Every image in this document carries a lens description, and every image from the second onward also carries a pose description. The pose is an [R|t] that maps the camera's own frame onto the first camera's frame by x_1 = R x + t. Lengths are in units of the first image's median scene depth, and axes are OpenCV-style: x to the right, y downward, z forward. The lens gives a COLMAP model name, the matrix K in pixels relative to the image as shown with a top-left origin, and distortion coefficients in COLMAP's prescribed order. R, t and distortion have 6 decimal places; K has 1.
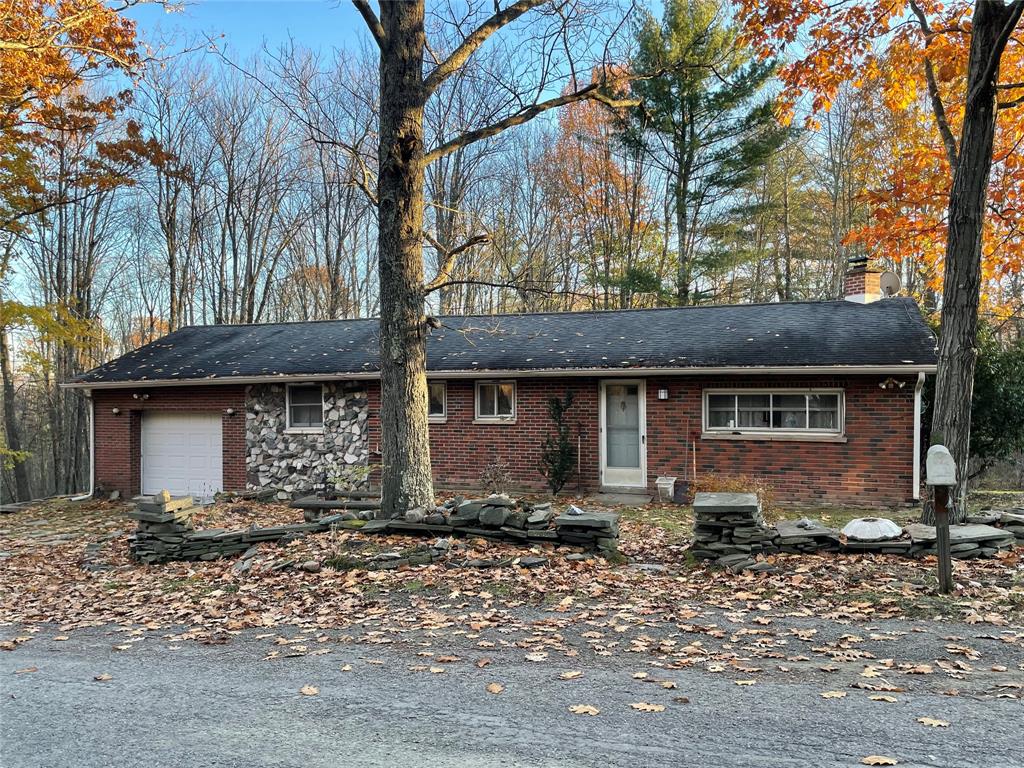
lens RADIAL K [[780.5, 0, 510.9], [0, 780.5, 387.5], [0, 0, 1]] dist [0.058351, -0.064828]
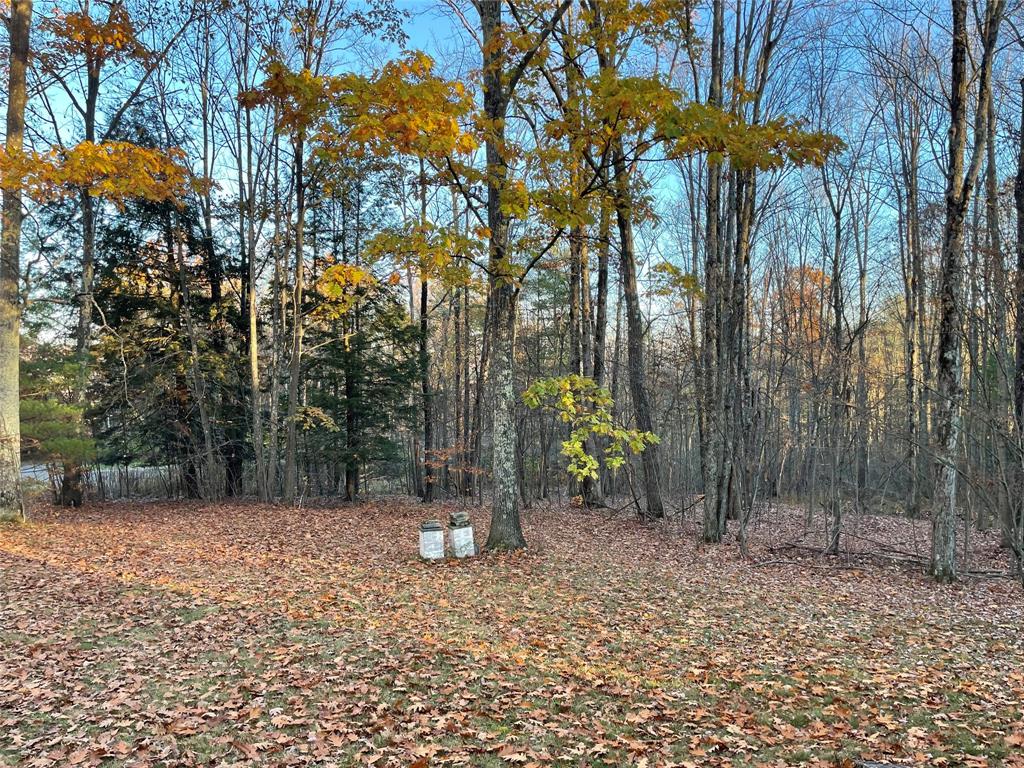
lens RADIAL K [[780.5, 0, 511.8], [0, 780.5, 383.3], [0, 0, 1]] dist [0.058351, -0.064828]
pose [[0.723288, 0.016810, -0.690342, -0.272489], [0.002040, 0.999647, 0.026479, 0.030407], [0.690543, -0.020561, 0.722999, 0.473321]]
